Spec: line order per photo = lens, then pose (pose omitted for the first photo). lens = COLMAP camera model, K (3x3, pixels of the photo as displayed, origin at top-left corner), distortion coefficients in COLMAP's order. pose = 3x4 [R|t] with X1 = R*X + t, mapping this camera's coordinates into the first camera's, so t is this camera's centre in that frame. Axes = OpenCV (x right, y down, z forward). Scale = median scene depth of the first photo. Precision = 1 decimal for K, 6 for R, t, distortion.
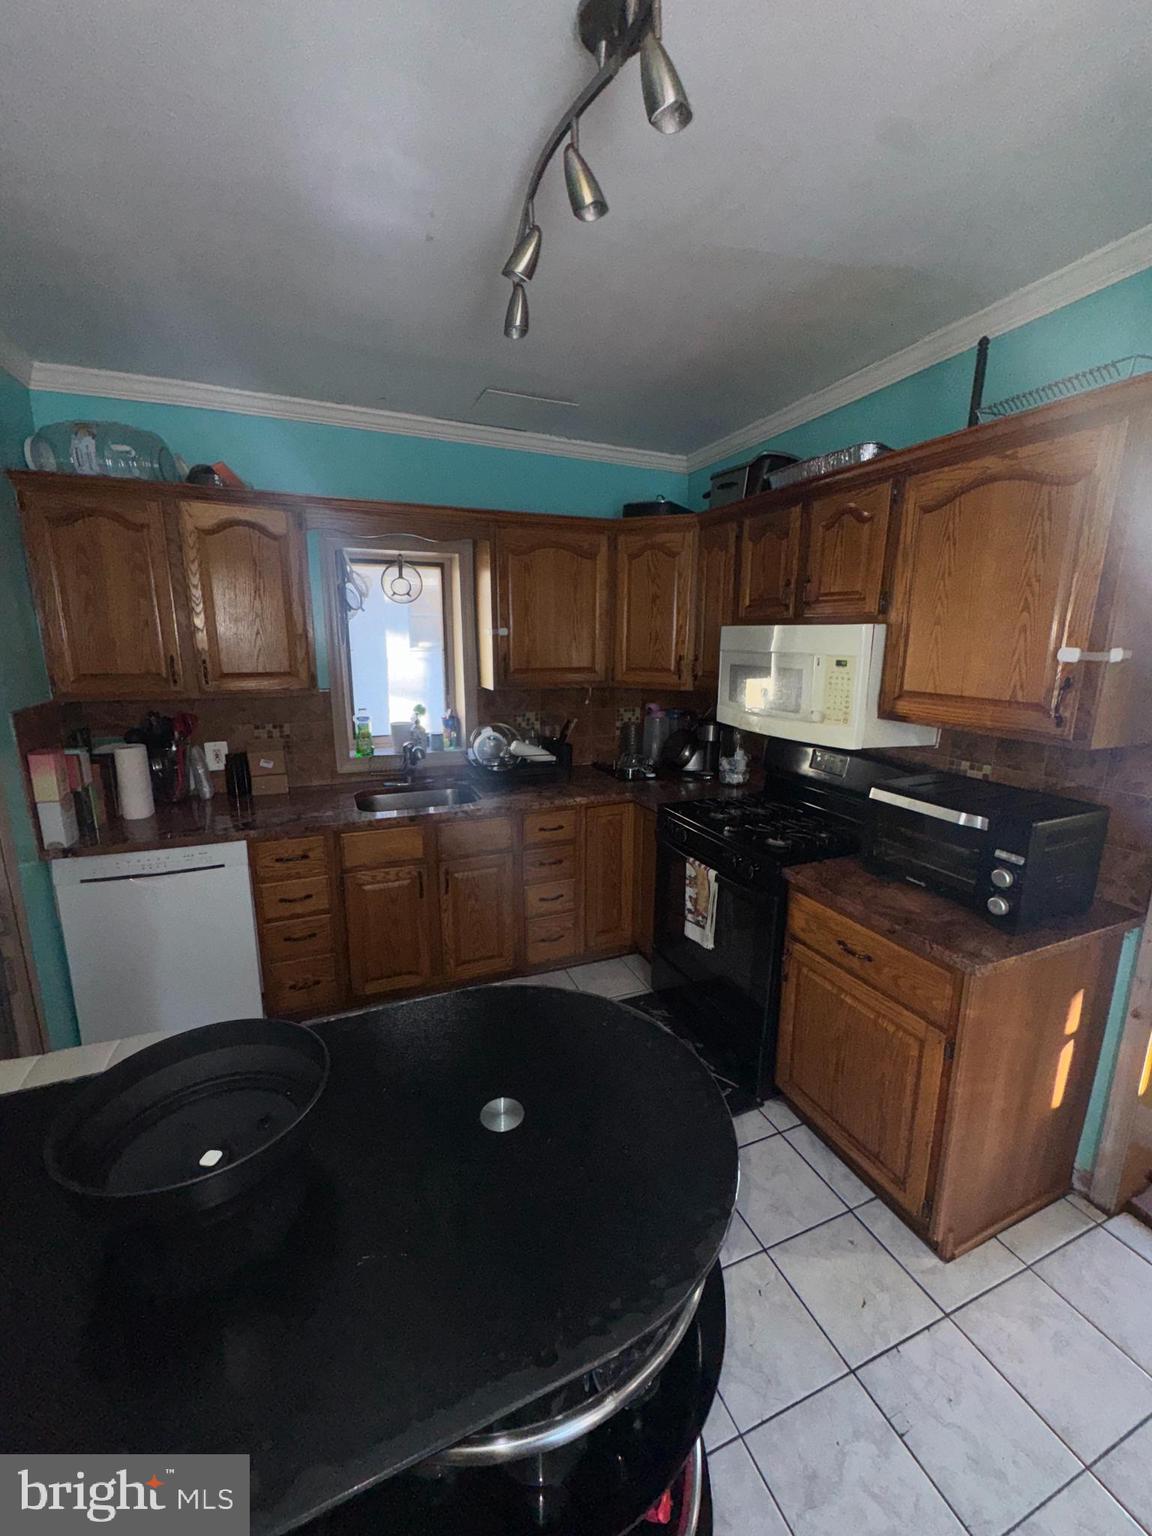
lens RADIAL K [[613.6, 0, 576.0], [0, 613.6, 768.0], [0, 0, 1]] dist [-0.003005, 0.000513]
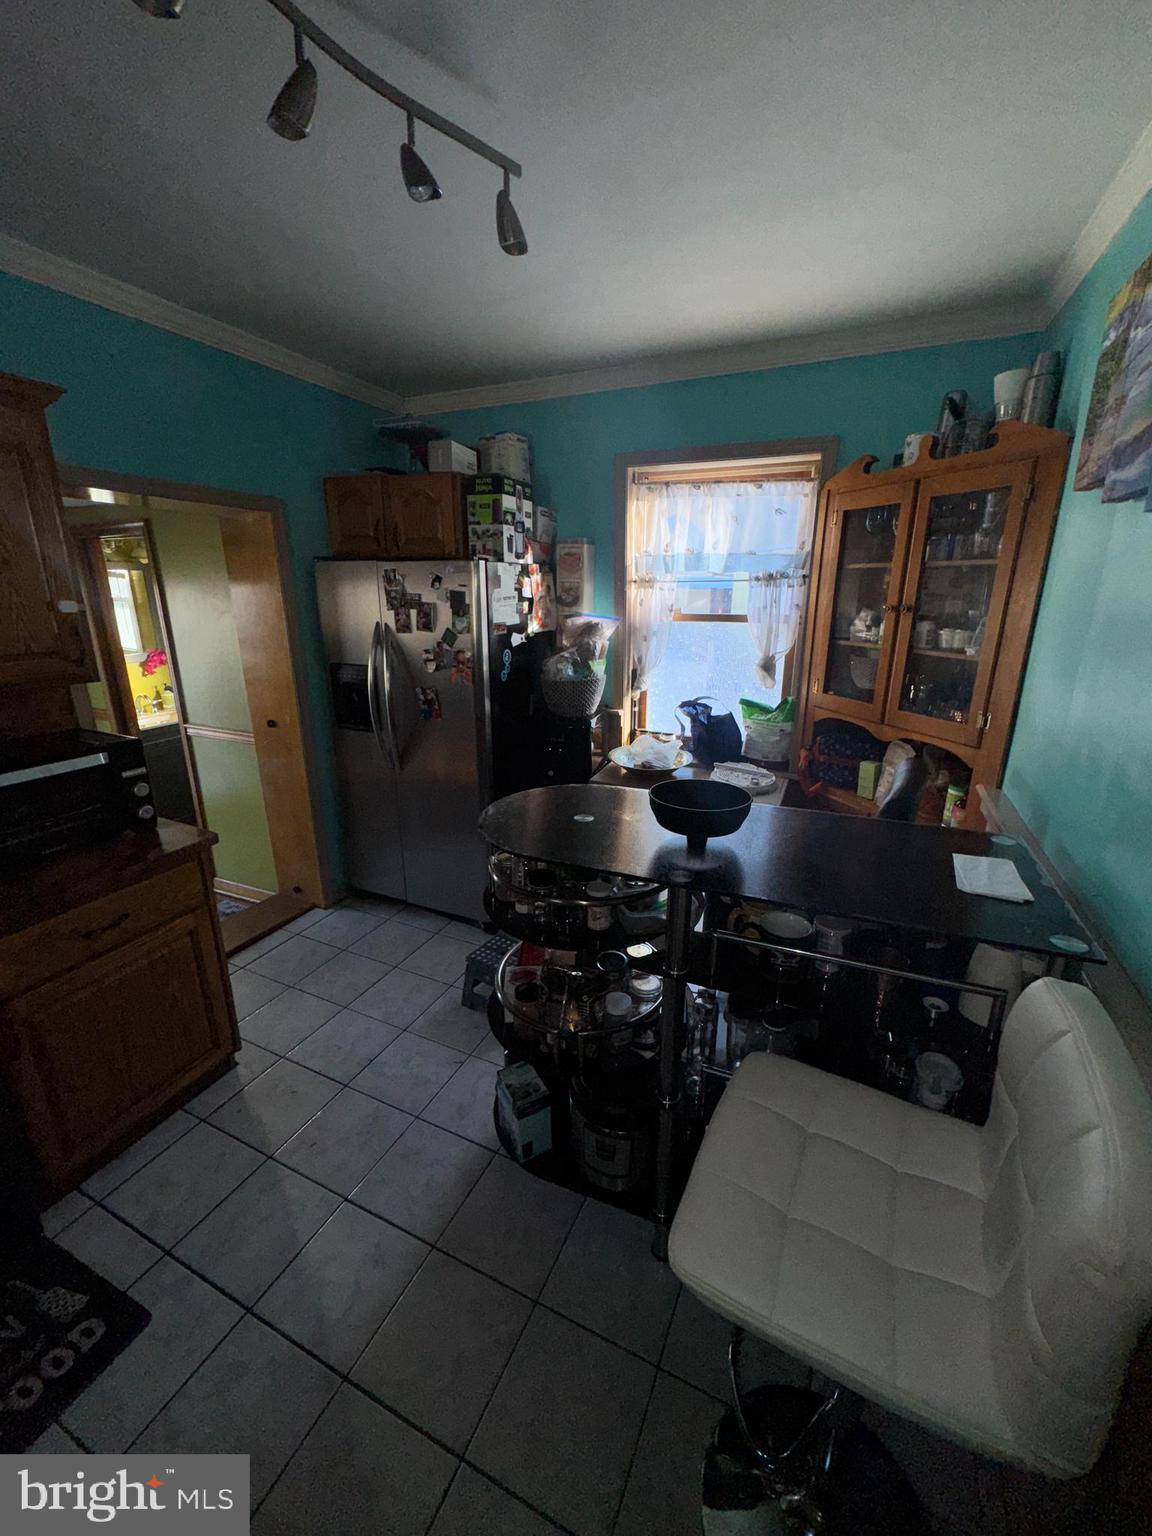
lens RADIAL K [[613.8, 0, 578.9], [0, 613.8, 769.7], [0, 0, 1]] dist [-0.001561, 0.000277]
pose [[-0.680243, -0.214258, 0.700973, -0.508872], [0.149637, 0.895591, 0.418957, -0.161271], [-0.717550, 0.389884, -0.577158, 0.703344]]
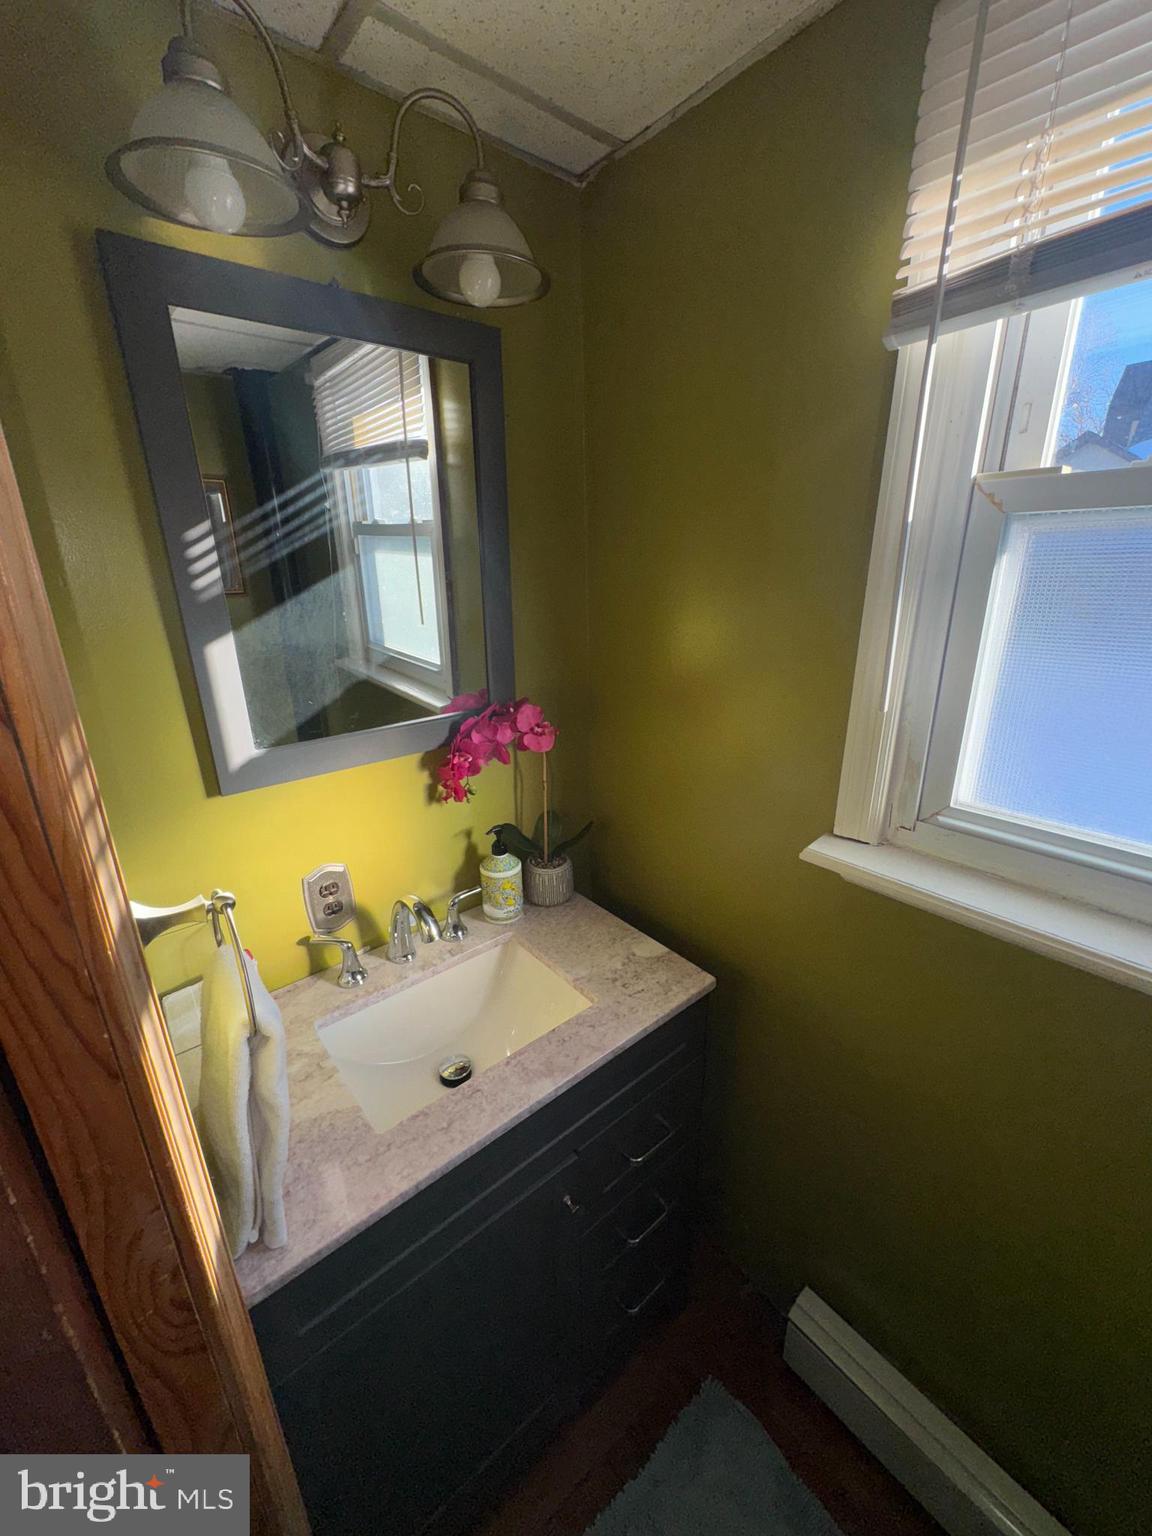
lens RADIAL K [[613.6, 0, 576.0], [0, 613.6, 768.0], [0, 0, 1]] dist [-0.003005, 0.000513]
pose [[-0.302748, -0.303090, 0.903593, 1.406206], [0.209725, 0.903660, 0.373380, -0.000290], [-0.929709, 0.302547, -0.210016, 0.439995]]
